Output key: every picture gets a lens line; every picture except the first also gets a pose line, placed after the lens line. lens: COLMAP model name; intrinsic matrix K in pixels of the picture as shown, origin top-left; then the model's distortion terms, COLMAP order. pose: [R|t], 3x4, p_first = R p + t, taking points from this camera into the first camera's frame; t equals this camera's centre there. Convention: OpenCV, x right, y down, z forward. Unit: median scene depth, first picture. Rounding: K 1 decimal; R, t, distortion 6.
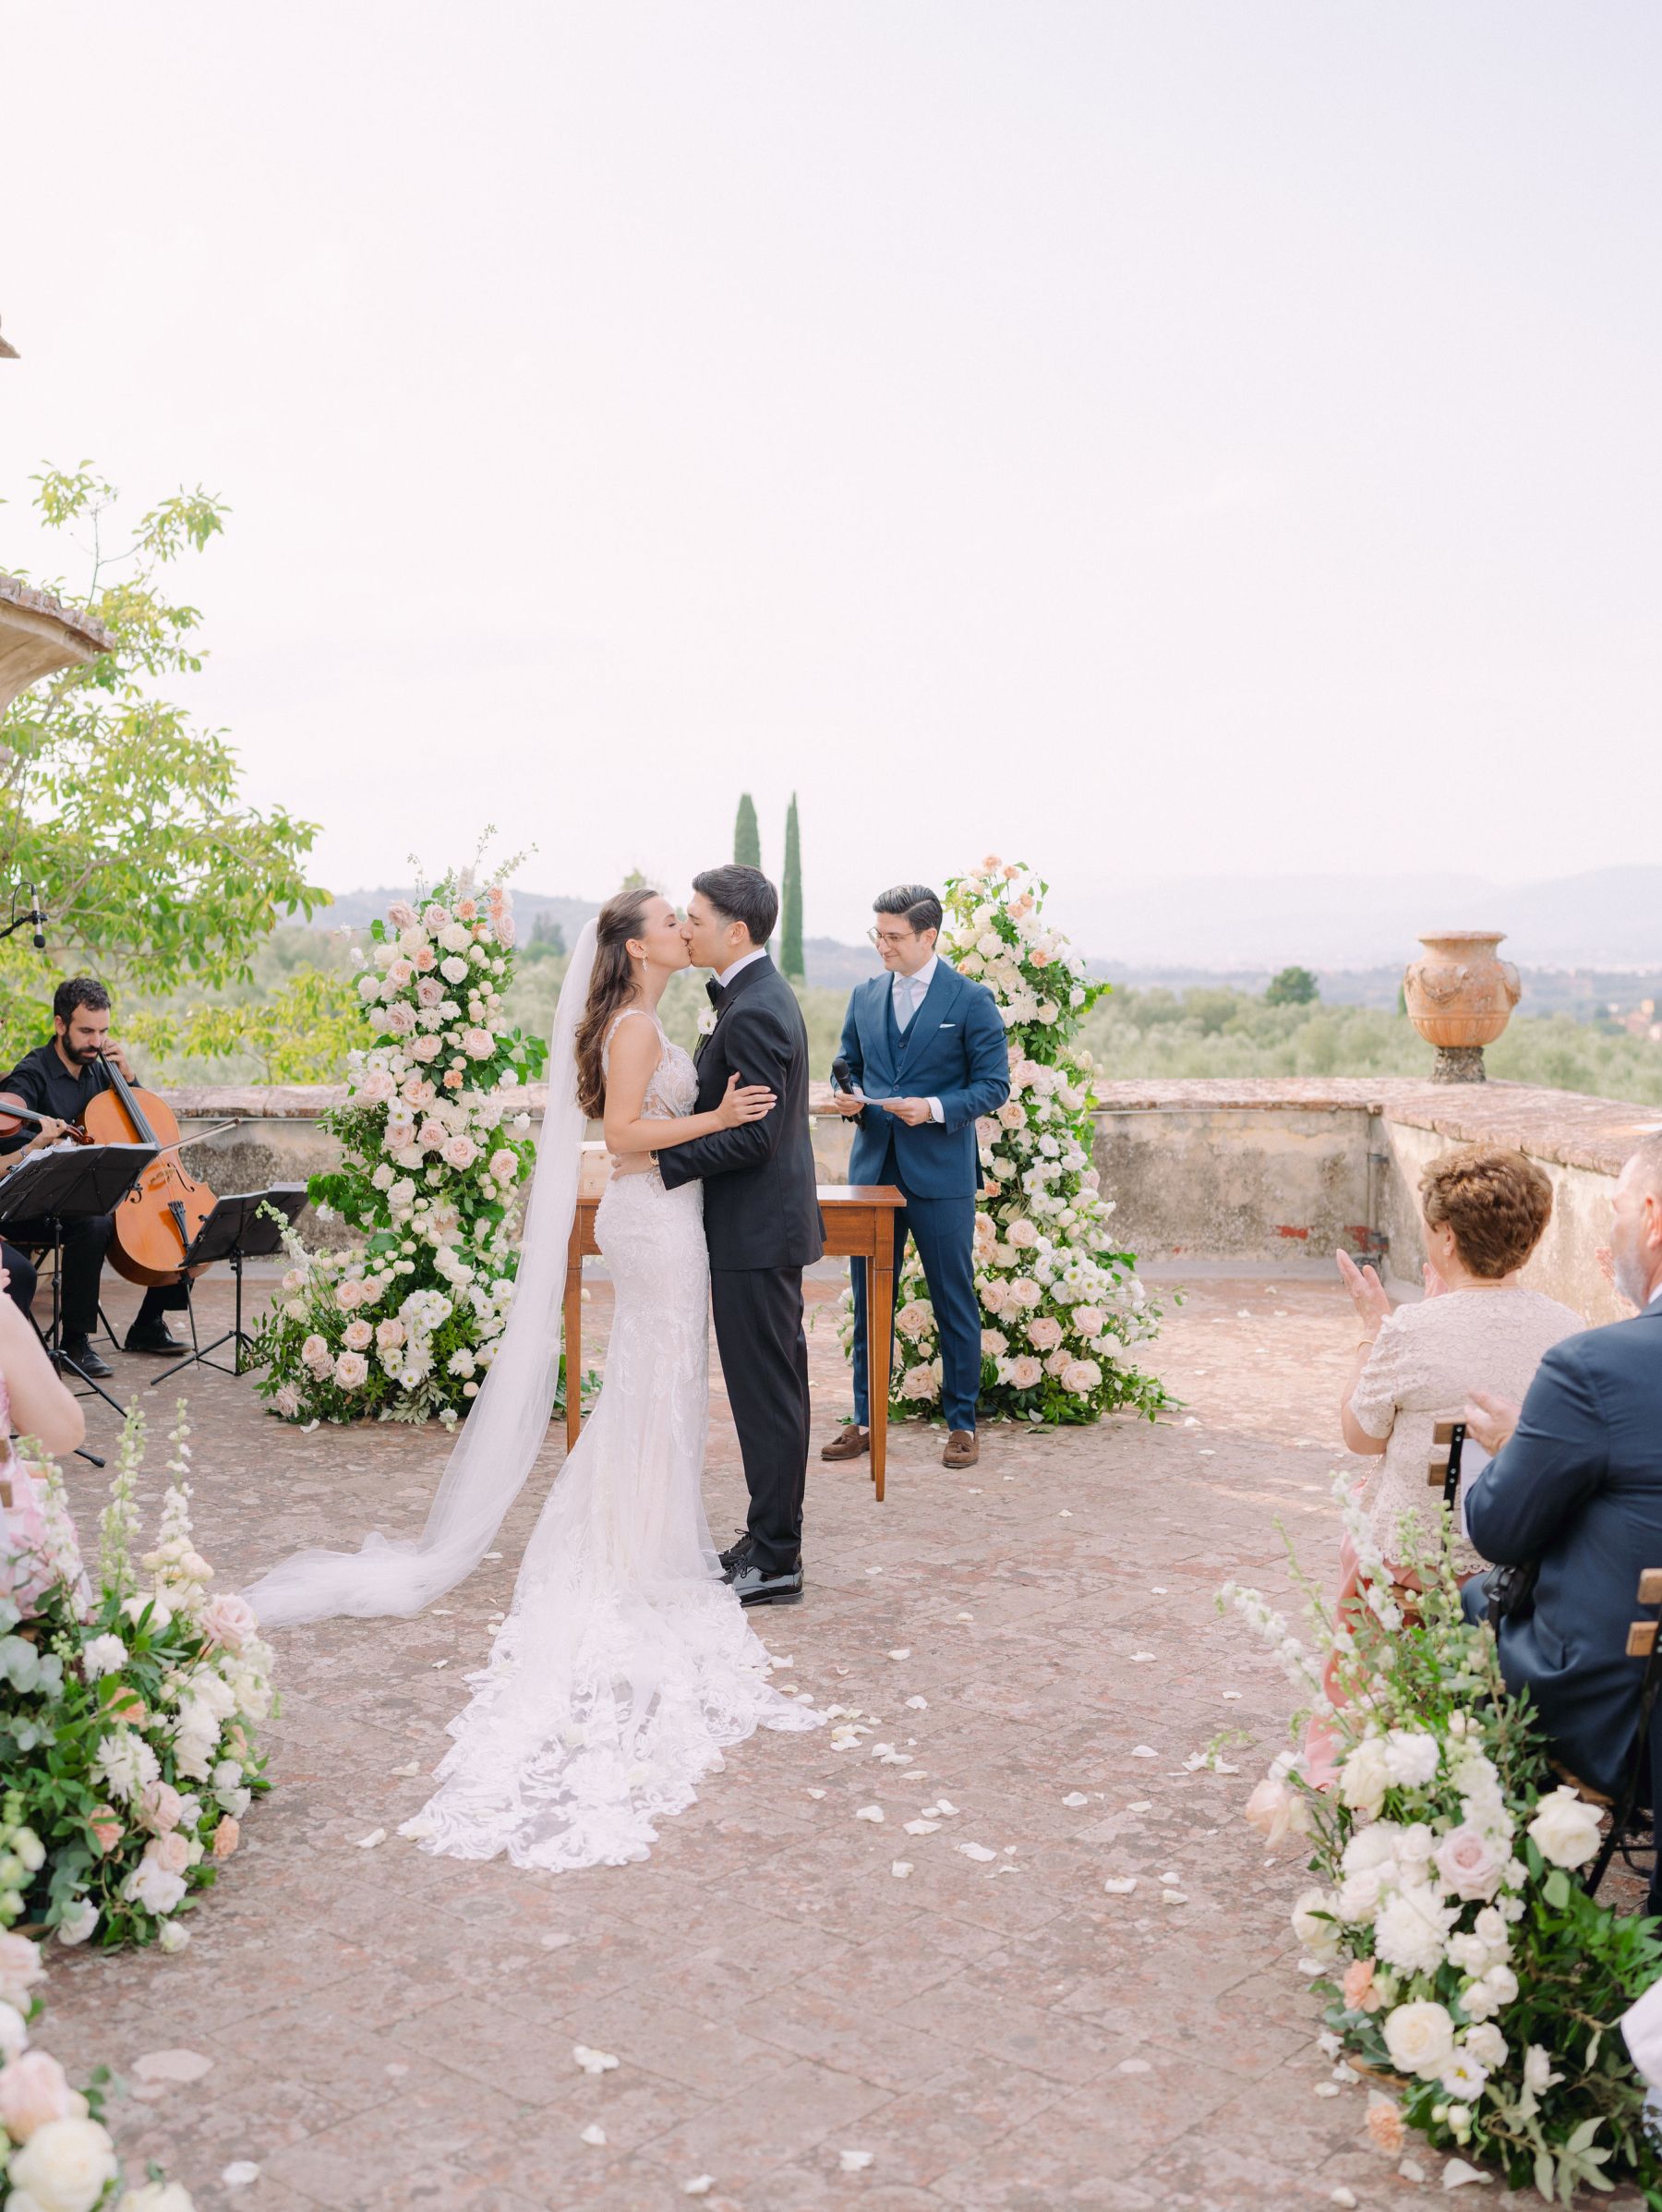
lens RADIAL K [[3700.8, 0, 886.5], [0, 3700.8, 1094.2], [0, 0, 1]] dist [0.075517, 0.000000]
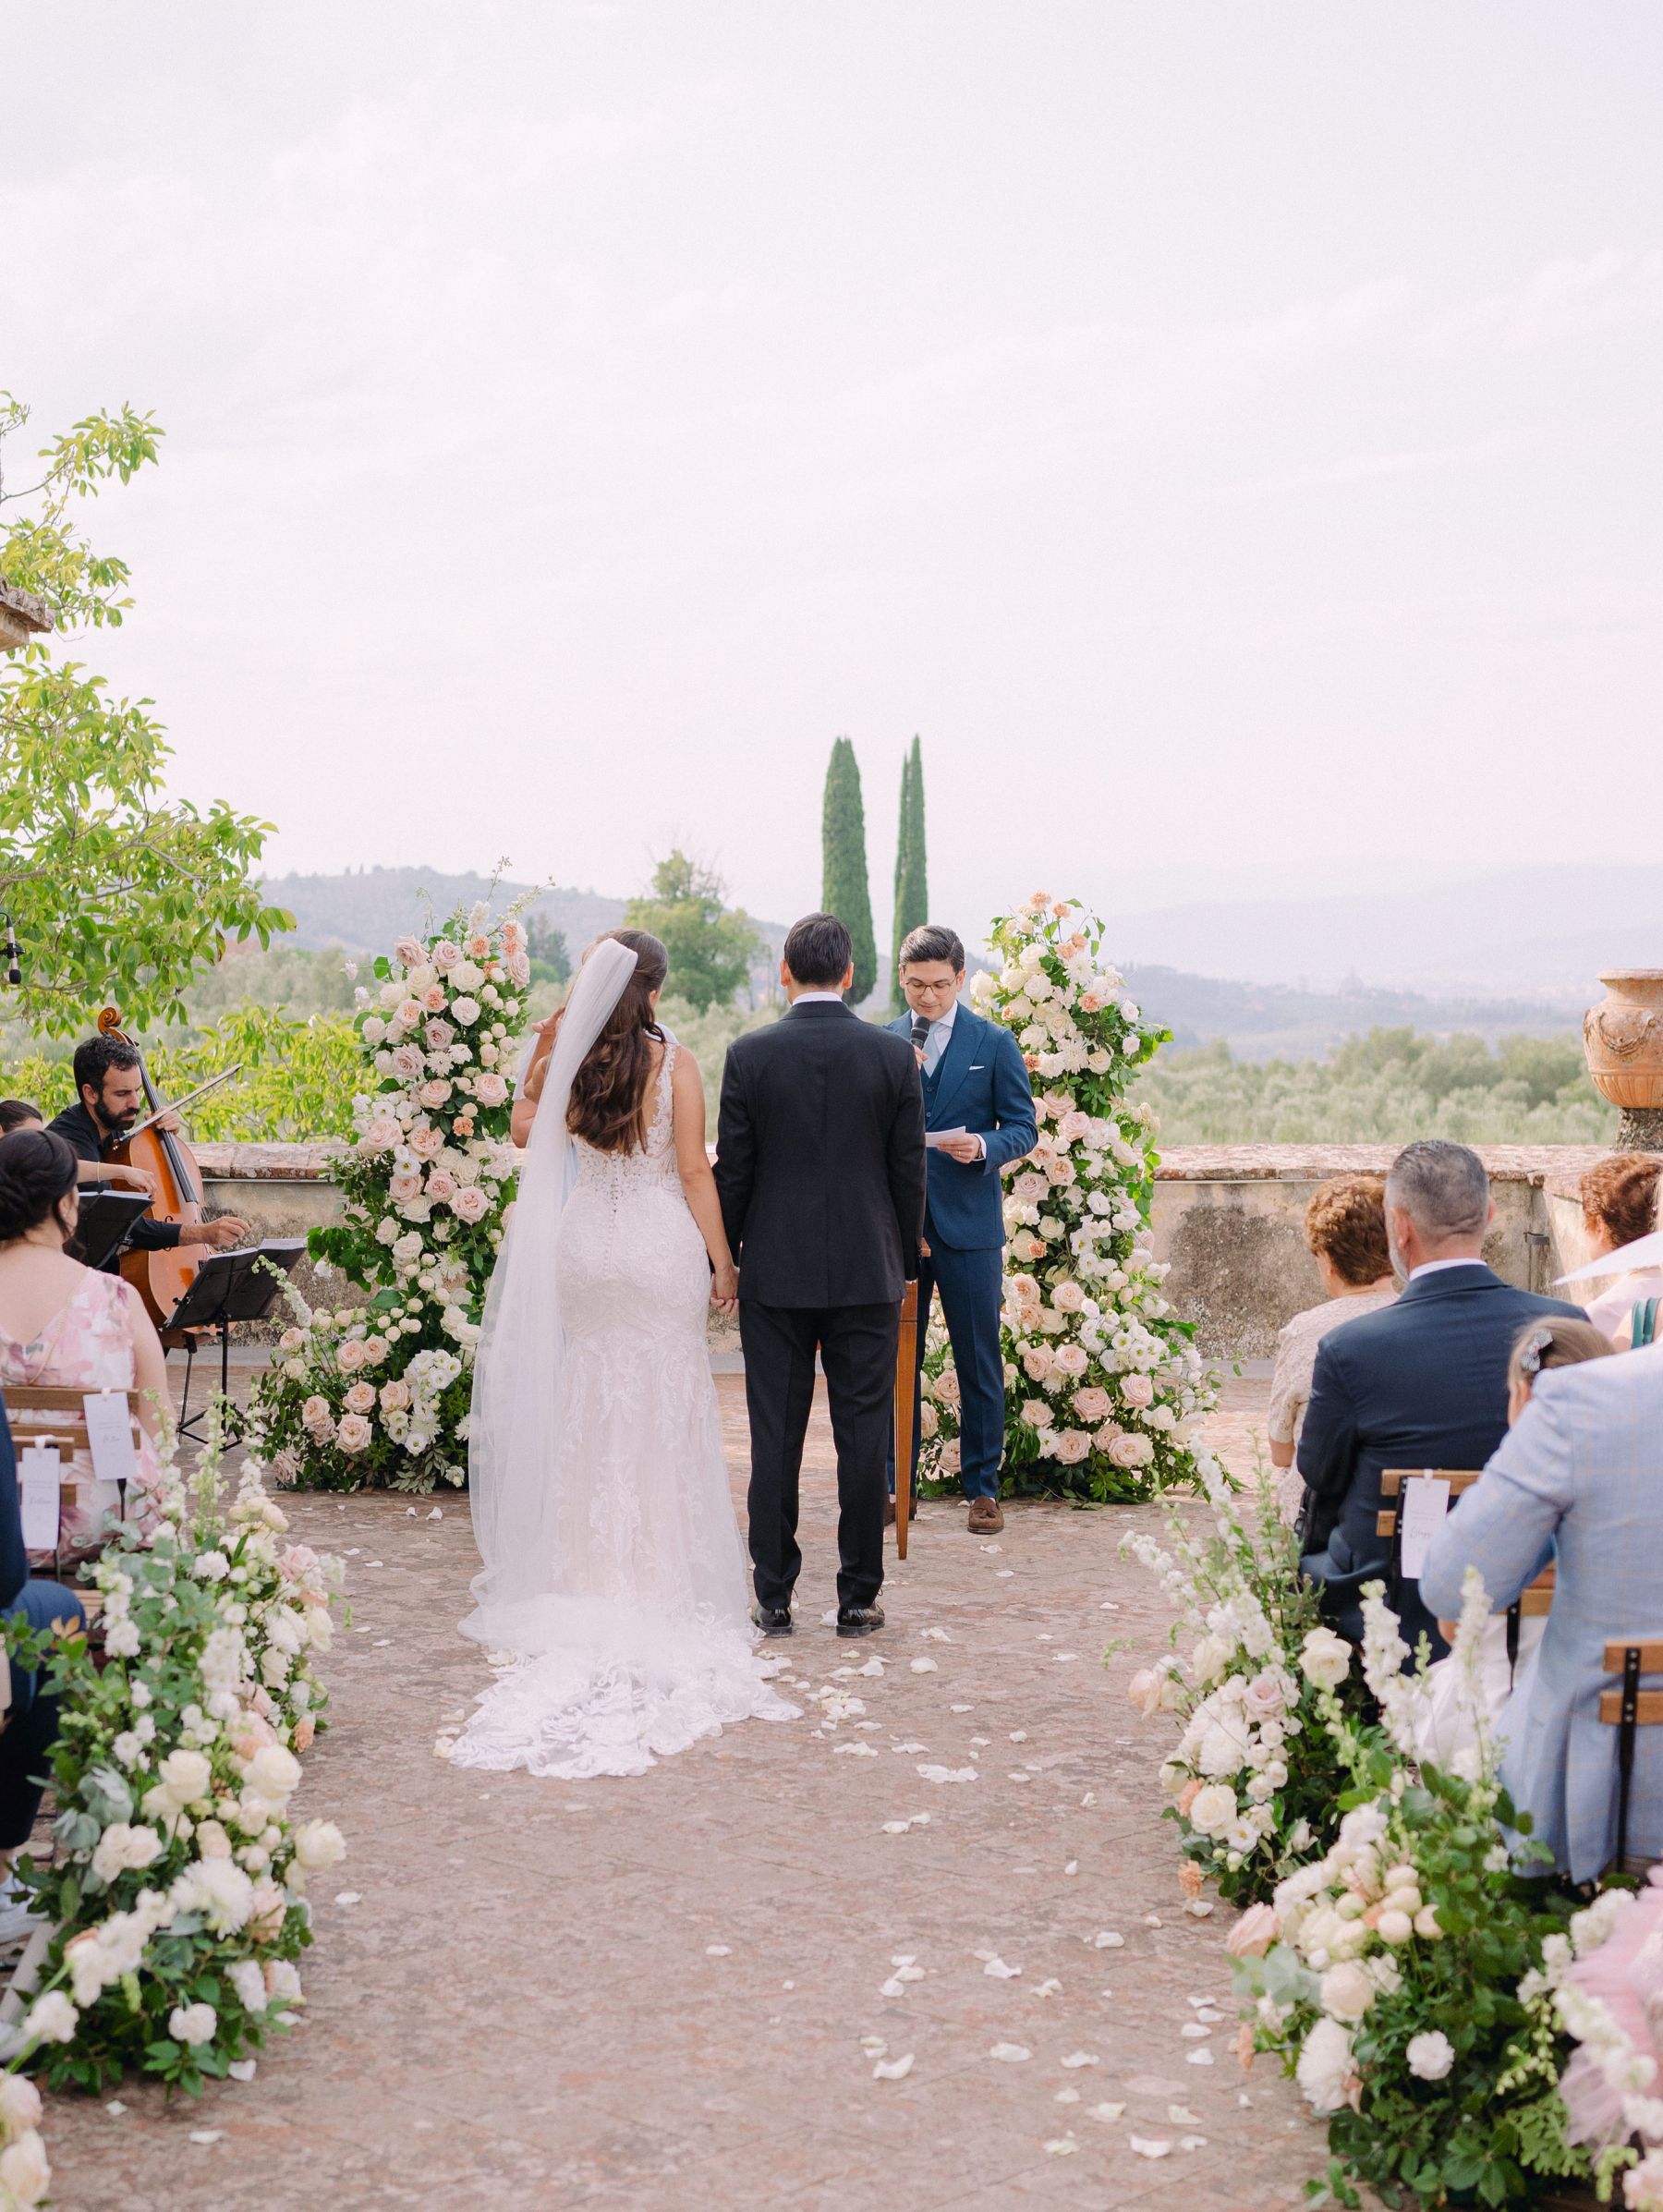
lens RADIAL K [[5653.4, 0, 817.8], [0, 5653.4, 1097.8], [0, 0, 1]] dist [0.021110, 0.000000]
pose [[0.999065, 0.007383, -0.042609, 0.033733], [-0.008101, 0.999828, -0.016690, 0.011642], [0.042478, 0.017019, 0.998952, -0.426264]]
